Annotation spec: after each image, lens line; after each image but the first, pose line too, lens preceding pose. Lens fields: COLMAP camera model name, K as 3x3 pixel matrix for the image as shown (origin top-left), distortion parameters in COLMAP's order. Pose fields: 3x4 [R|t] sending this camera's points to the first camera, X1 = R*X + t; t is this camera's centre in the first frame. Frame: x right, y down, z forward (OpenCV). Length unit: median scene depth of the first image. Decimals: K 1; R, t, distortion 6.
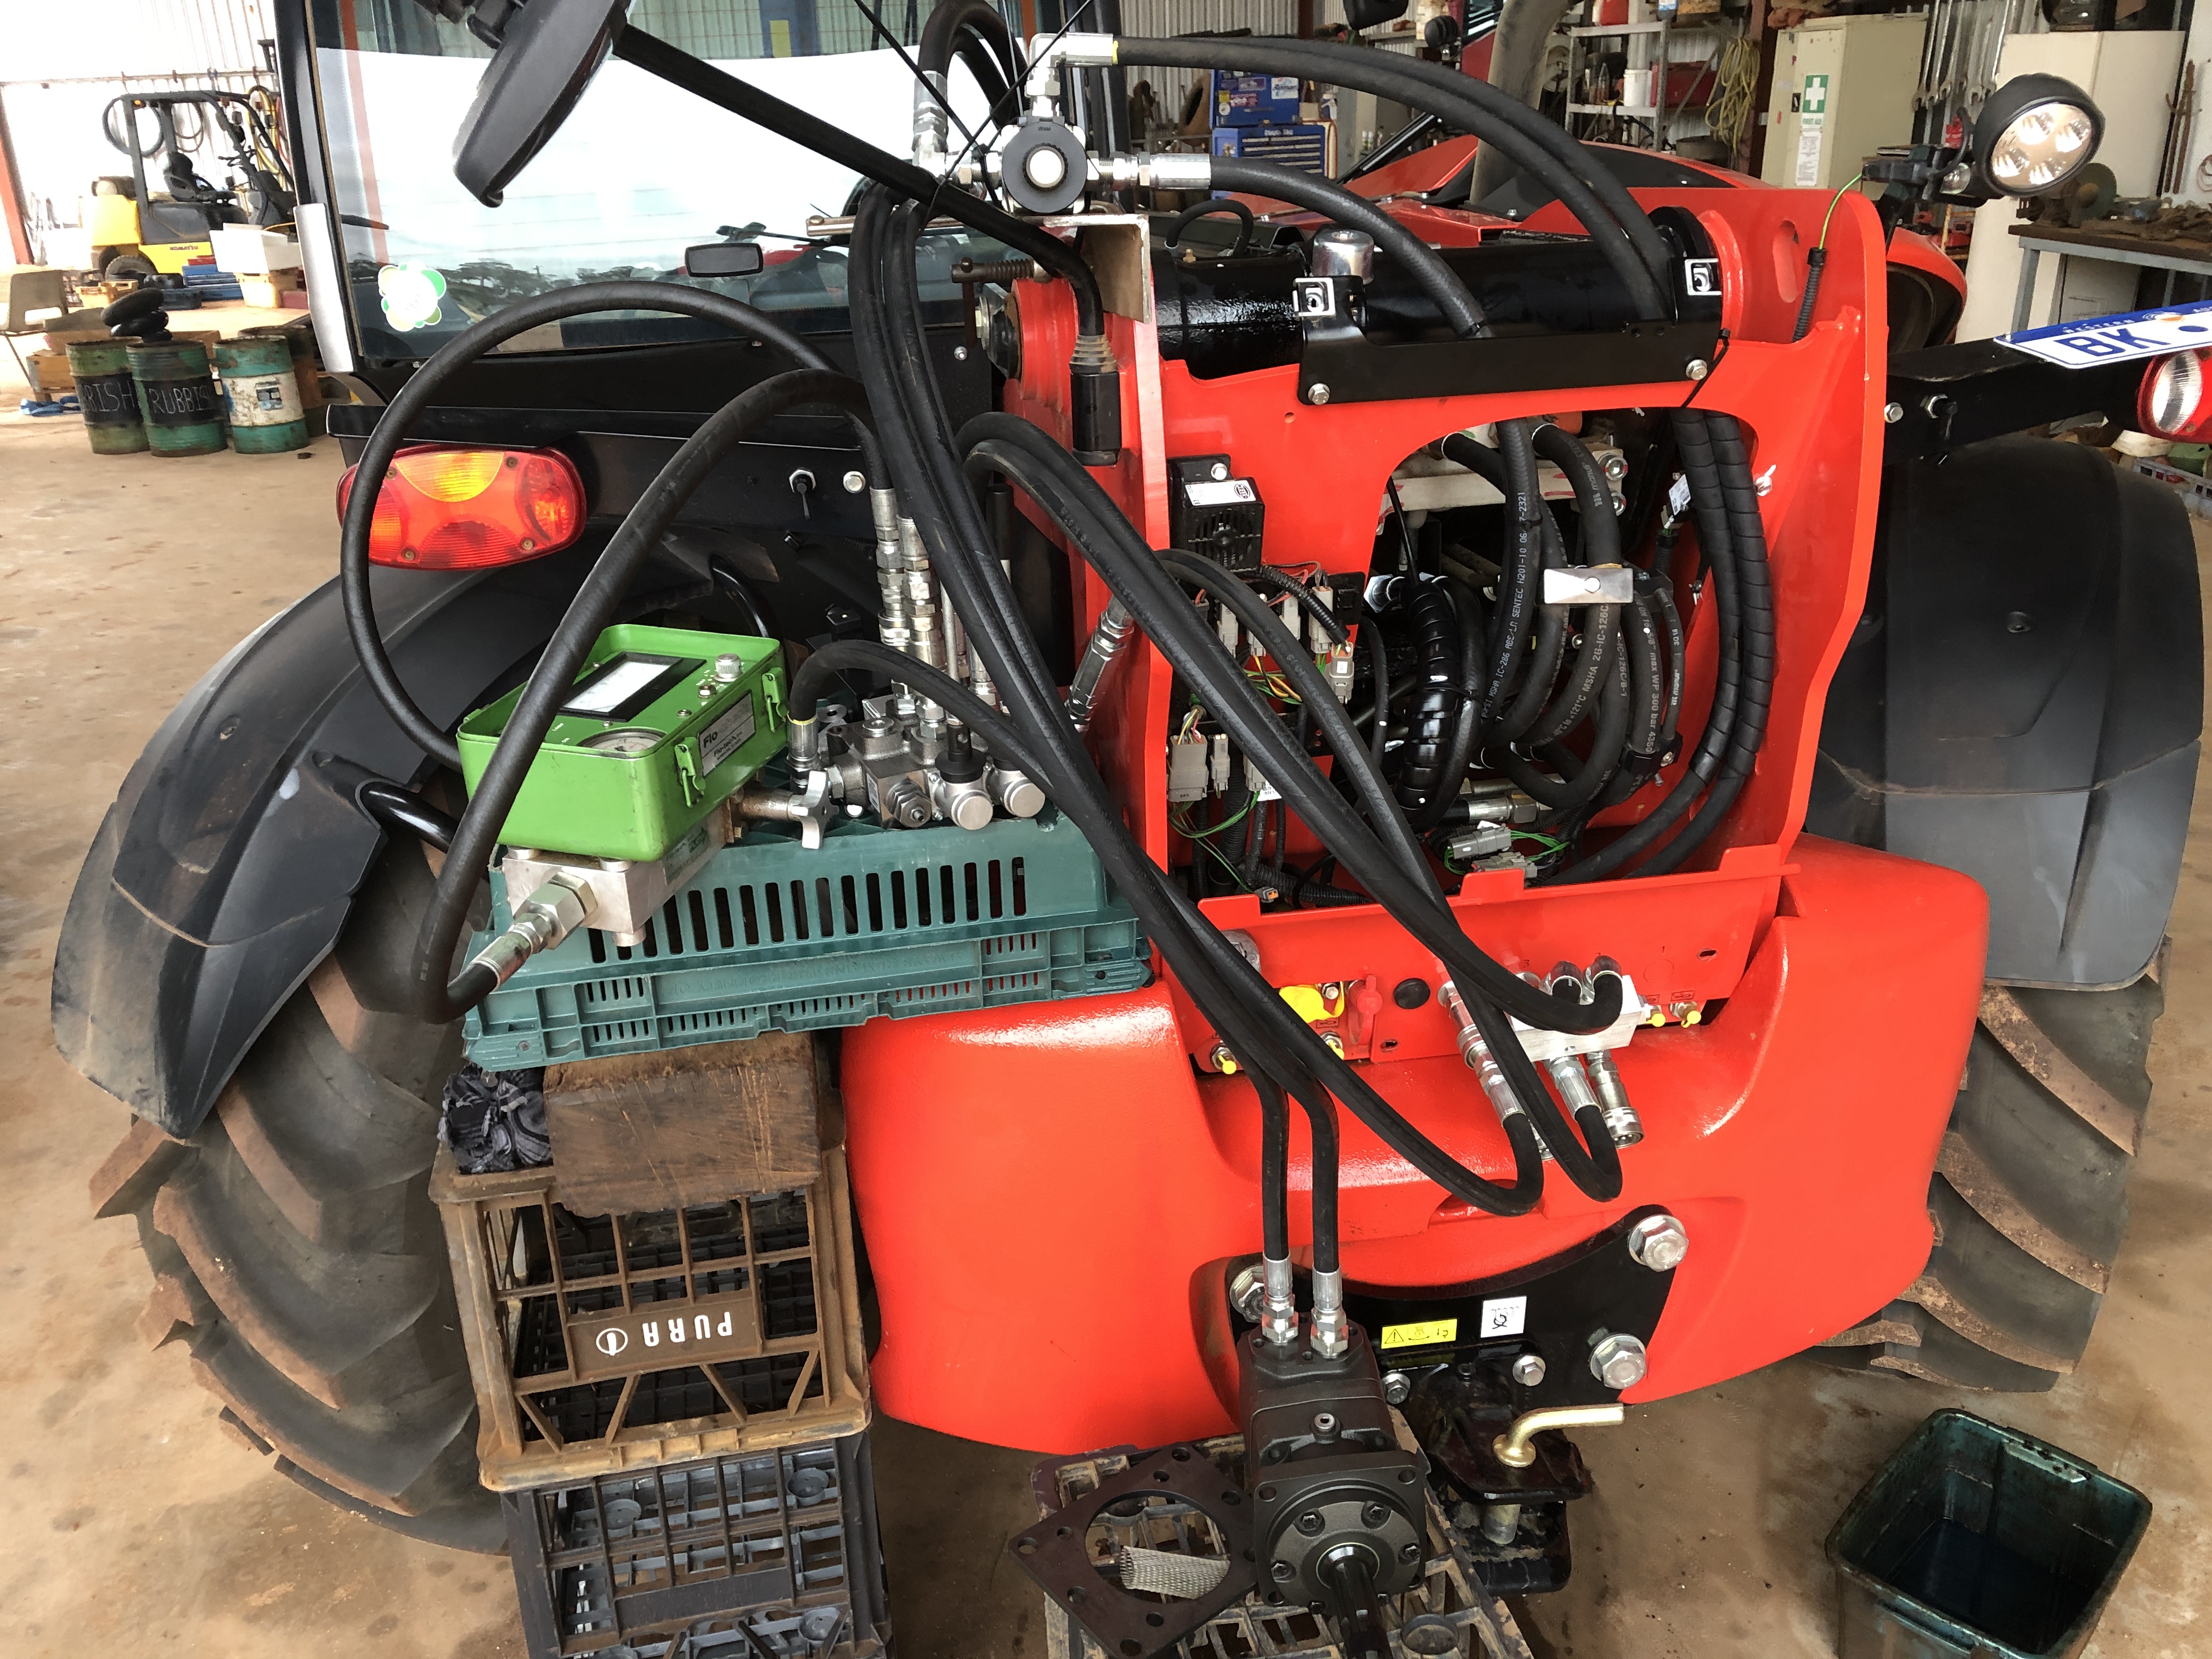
lens RADIAL K [[1816.0, 0, 1095.3], [0, 1816.0, 784.8], [0, 0, 1]] dist [0.011174, 0.006899]
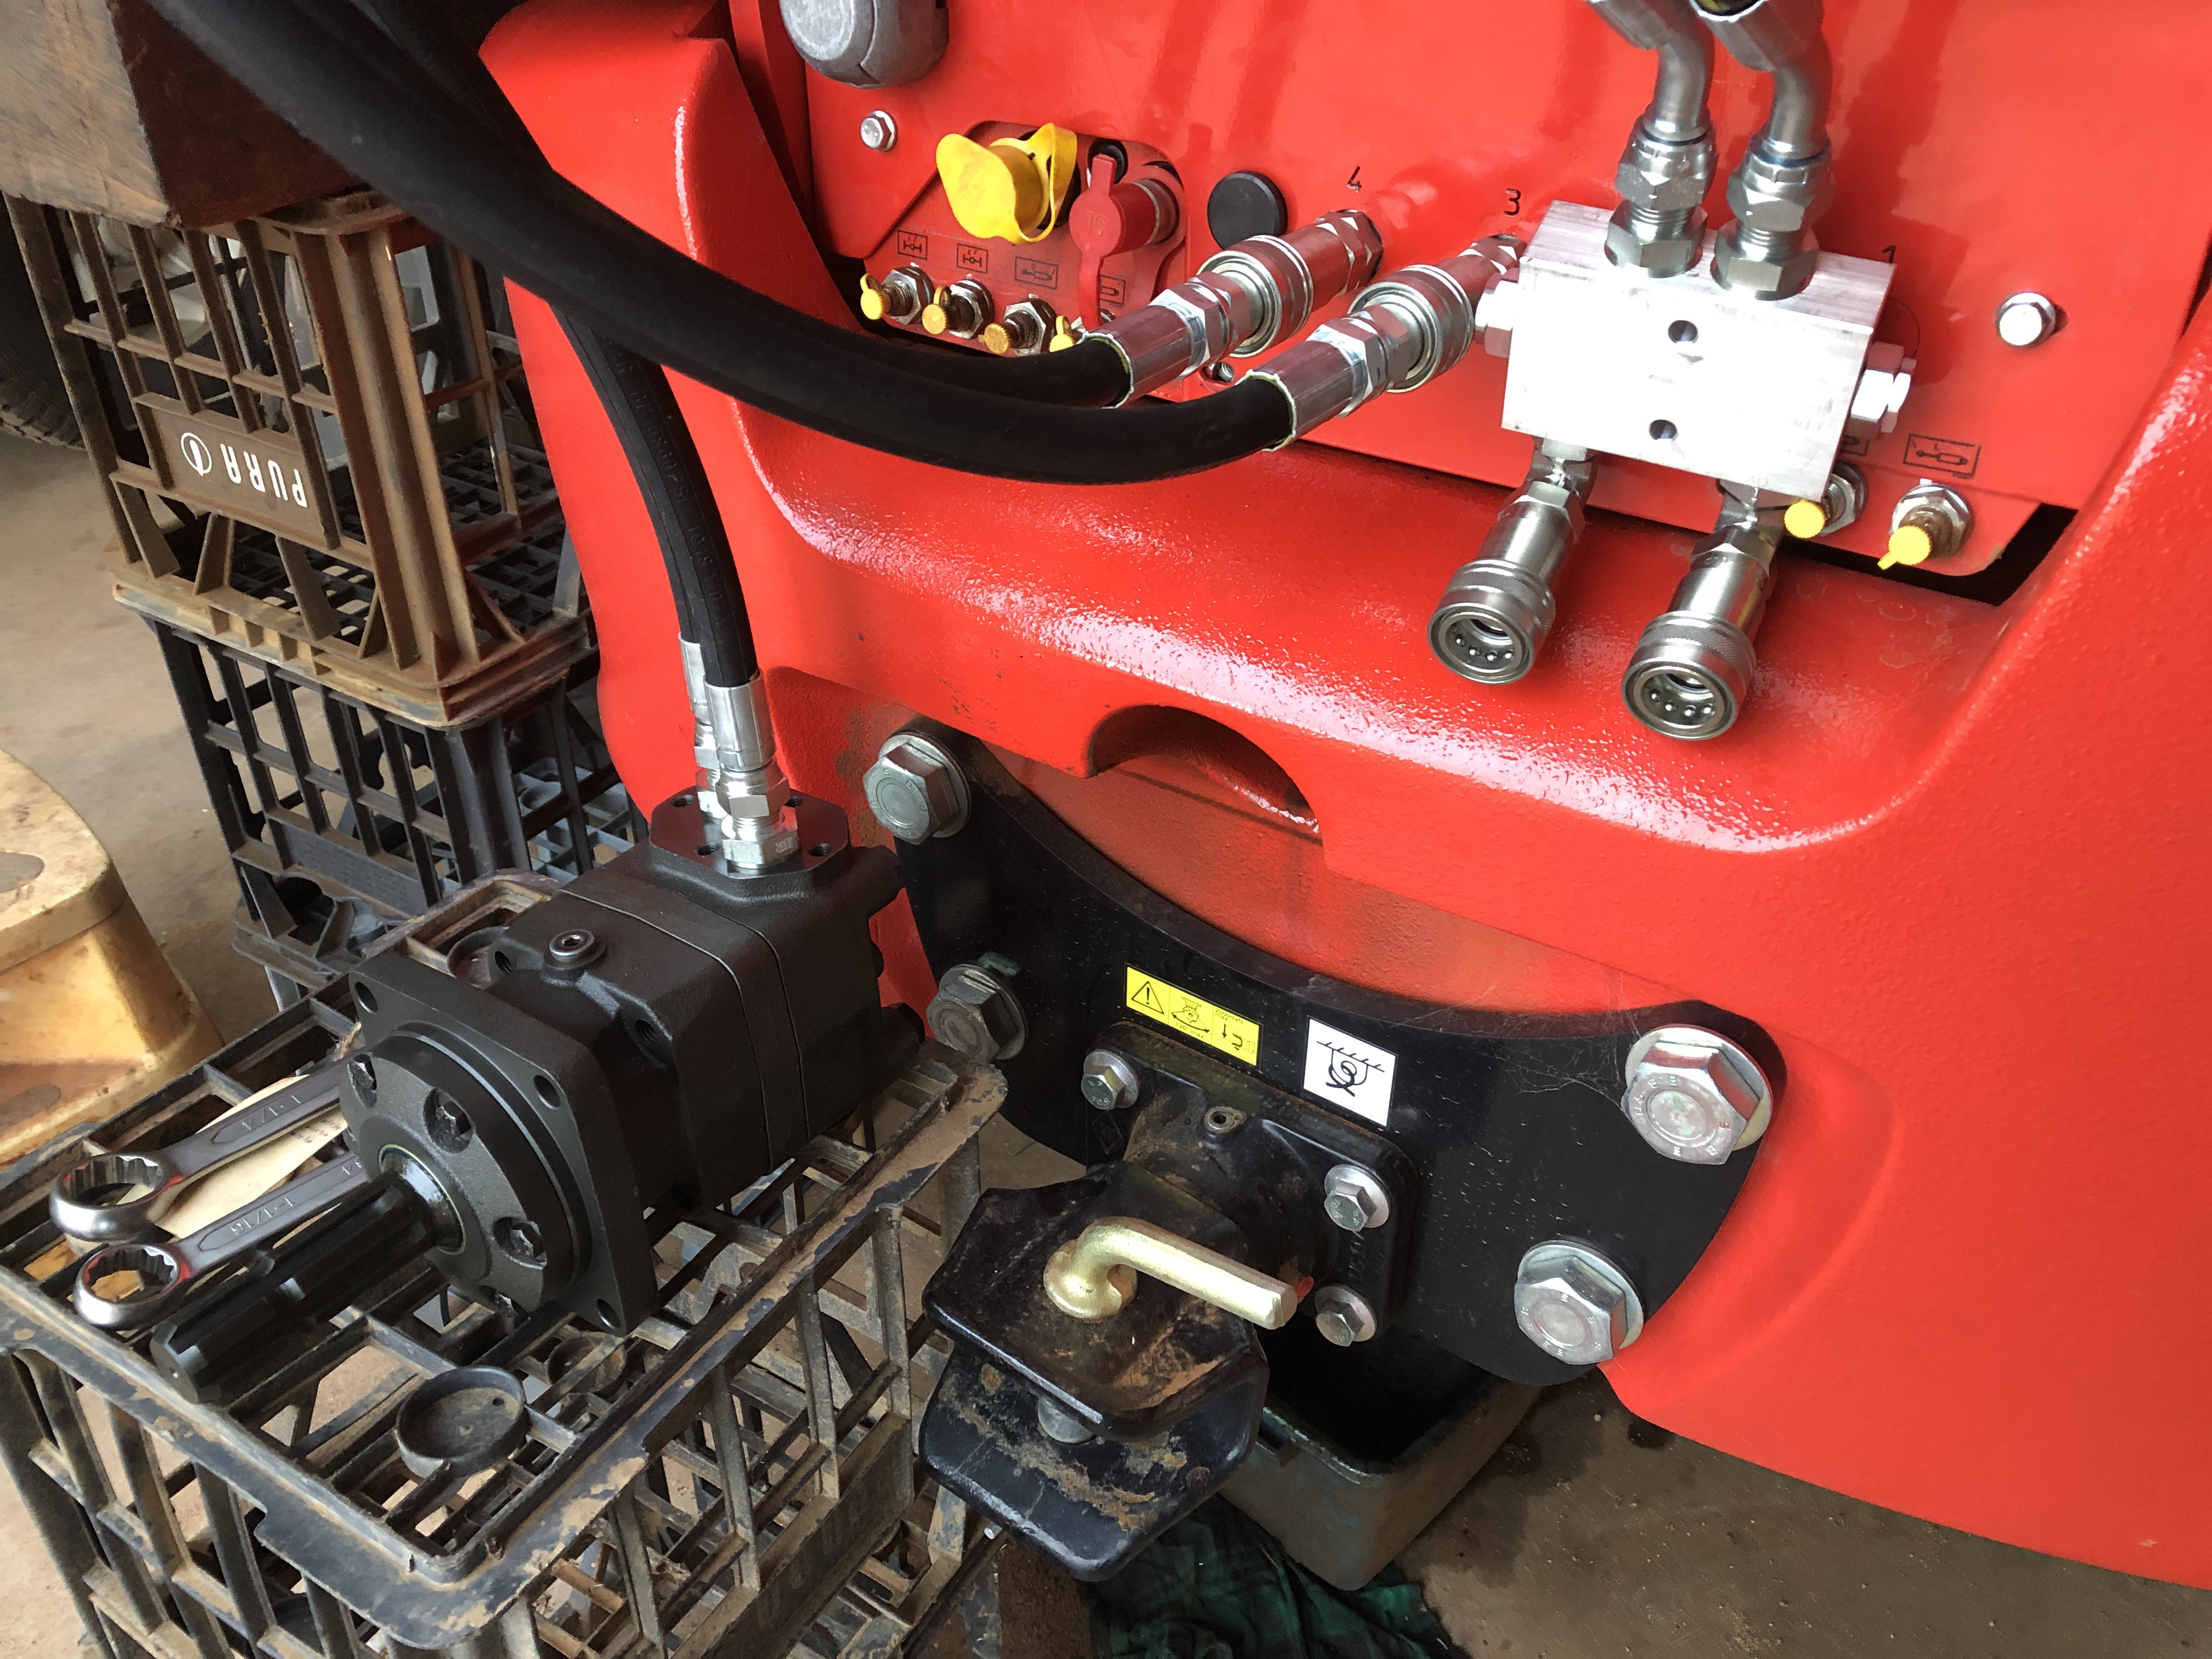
lens RADIAL K [[1806.3, 0, 1109.5], [0, 1806.3, 790.9], [0, 0, 1]] dist [0.134563, -0.202160]
pose [[0.726078, 0.400468, -0.558960, 0.443847], [-0.280329, 0.914675, 0.291179, 0.113237], [0.627875, -0.054726, 0.776388, 0.642474]]
